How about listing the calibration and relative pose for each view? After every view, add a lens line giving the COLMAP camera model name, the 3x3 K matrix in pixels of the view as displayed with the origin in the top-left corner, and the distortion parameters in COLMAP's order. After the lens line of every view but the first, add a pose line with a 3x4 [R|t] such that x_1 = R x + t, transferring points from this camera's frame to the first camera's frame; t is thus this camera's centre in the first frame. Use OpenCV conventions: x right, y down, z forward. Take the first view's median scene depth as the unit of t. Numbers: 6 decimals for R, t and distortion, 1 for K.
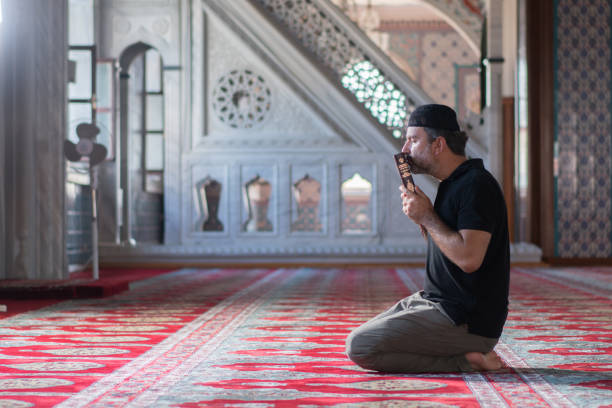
lens RADIAL K [[933.3, 0, 306.0], [0, 933.3, 191.7], [0, 0, 1]] dist [0.012570, 0.015532]
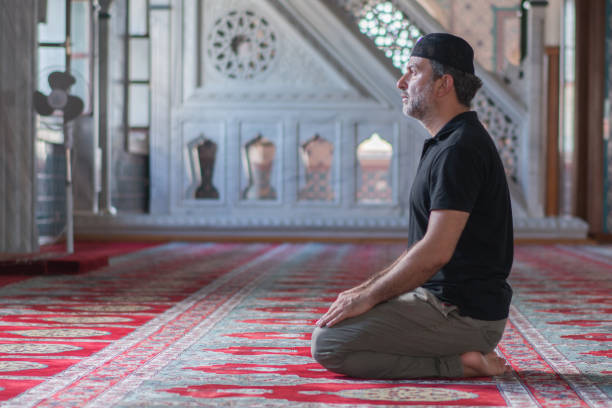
lens RADIAL K [[933.3, 0, 306.0], [0, 933.3, 191.7], [0, 0, 1]] dist [0.012570, 0.015532]
pose [[0.999854, 0.010351, 0.013593, -0.020032], [-0.010889, 0.999138, 0.040066, 0.000198], [-0.013166, -0.040208, 0.999105, 0.139391]]
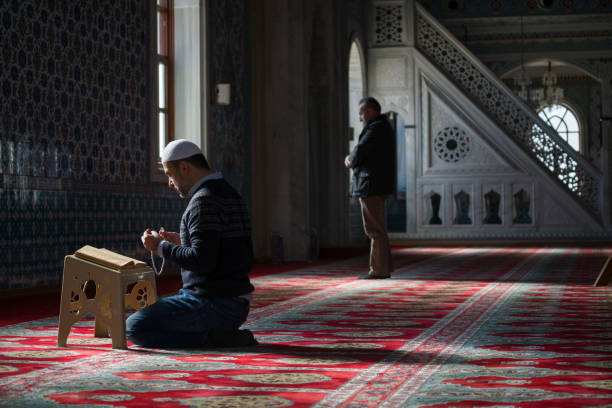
lens RADIAL K [[933.3, 0, 306.0], [0, 933.3, 191.7], [0, 0, 1]] dist [0.012570, 0.015532]
pose [[0.964719, -0.013222, -0.262951, 0.115753], [0.011011, 0.999891, -0.009882, -0.002059], [0.263053, 0.006638, 0.964759, -0.666890]]
